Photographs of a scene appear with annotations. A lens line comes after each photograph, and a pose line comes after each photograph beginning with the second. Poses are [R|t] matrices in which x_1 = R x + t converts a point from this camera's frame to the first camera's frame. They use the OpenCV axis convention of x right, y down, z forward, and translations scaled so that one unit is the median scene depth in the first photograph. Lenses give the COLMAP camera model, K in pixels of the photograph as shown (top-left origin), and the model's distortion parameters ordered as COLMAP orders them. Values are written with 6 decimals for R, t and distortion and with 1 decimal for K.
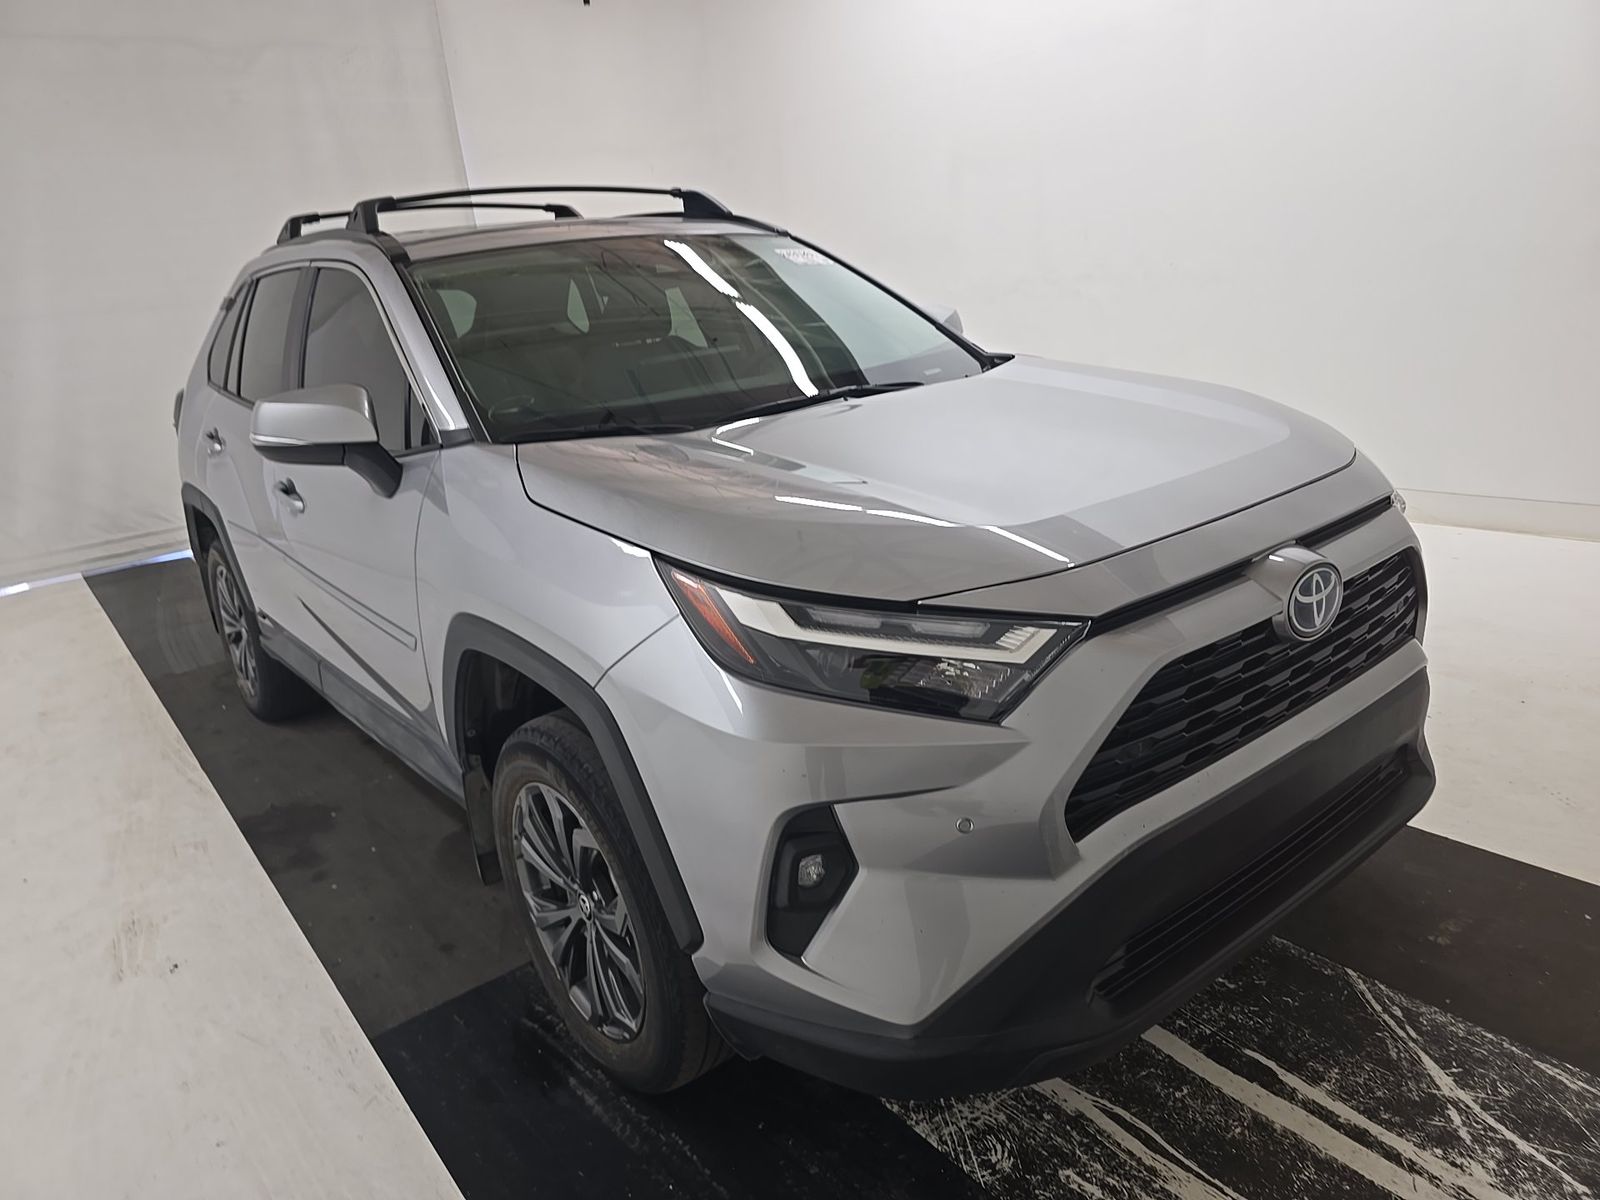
lens RADIAL K [[1068.4, 0, 799.6], [0, 1068.4, 566.2], [0, 0, 1]] dist [0.039259, -0.002716]
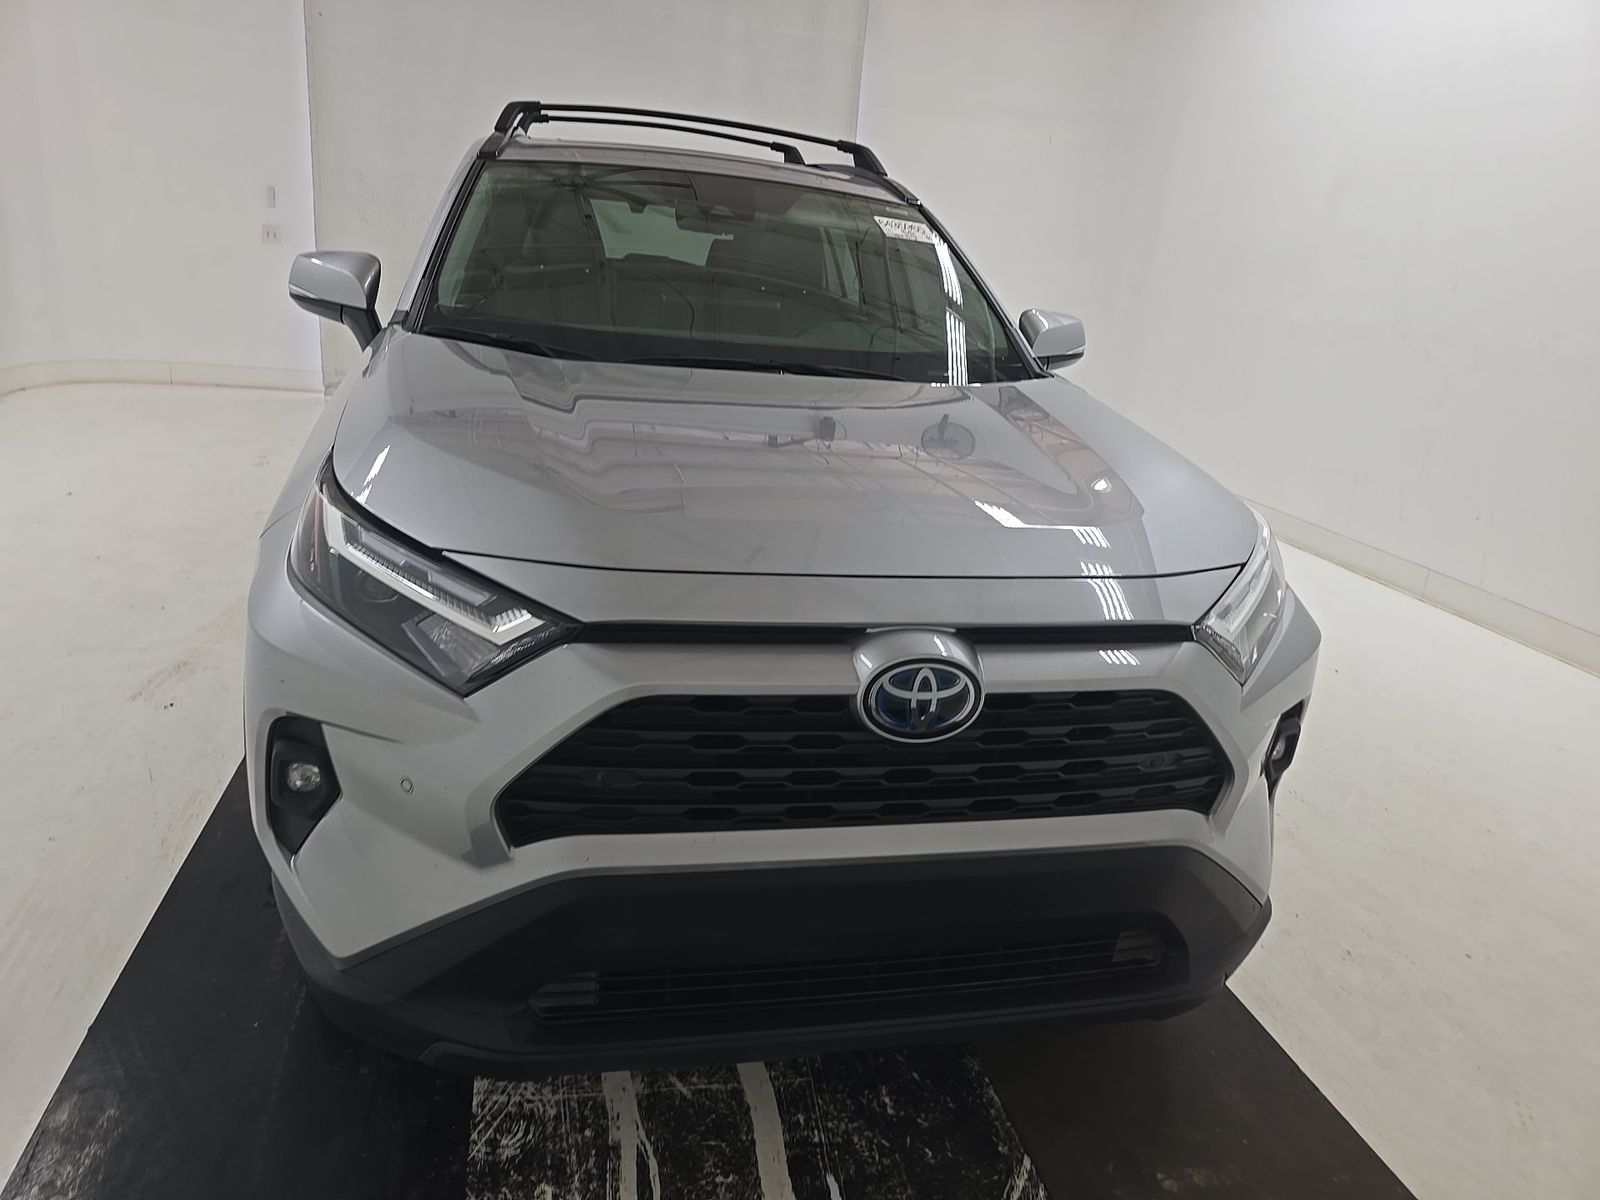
lens RADIAL K [[1068.4, 0, 799.6], [0, 1068.4, 566.2], [0, 0, 1]] dist [0.039259, -0.002716]
pose [[0.890859, 0.287374, -0.351832, 0.590933], [-0.277281, 0.957456, 0.079952, -0.096697], [0.359840, 0.026331, 0.932642, 0.167789]]
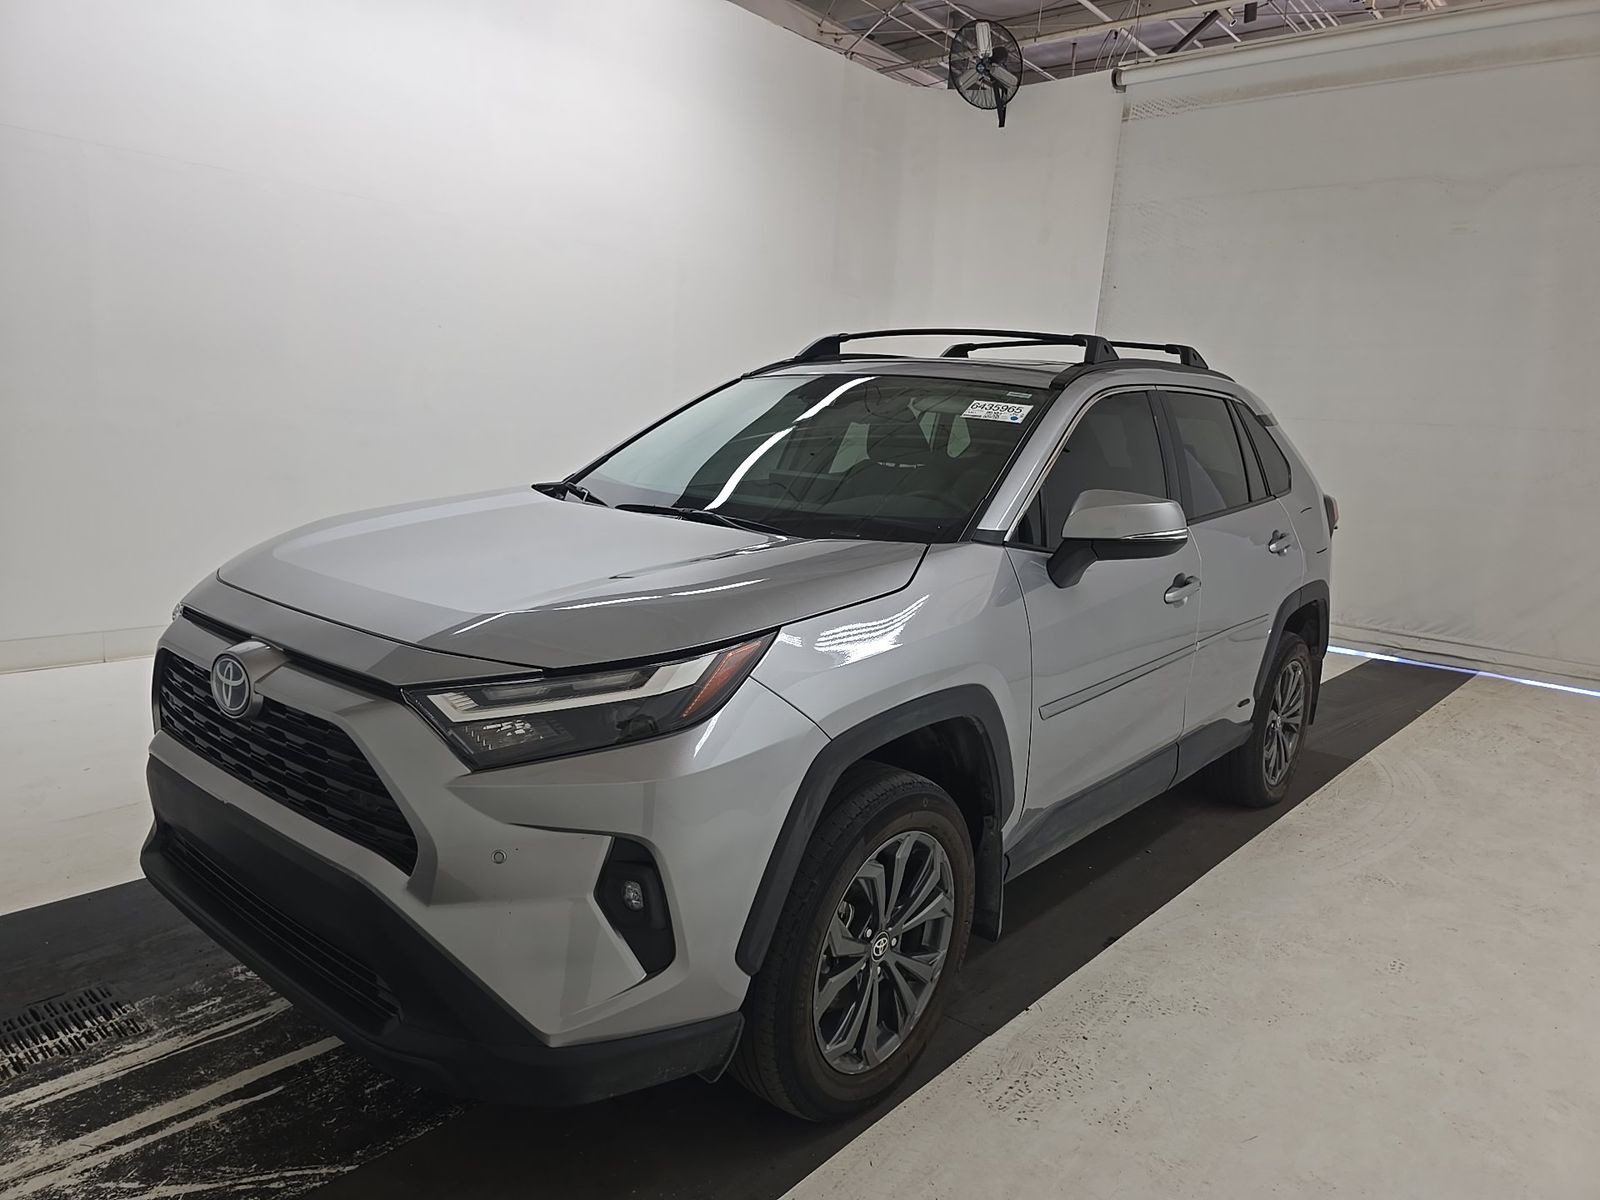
lens RADIAL K [[1068.4, 0, 799.6], [0, 1068.4, 566.2], [0, 0, 1]] dist [0.039259, -0.002716]
pose [[0.203104, 0.246269, -0.947682, 1.558957], [-0.337161, 0.926256, 0.168442, -0.462667], [0.919277, 0.285311, 0.271158, 1.096360]]
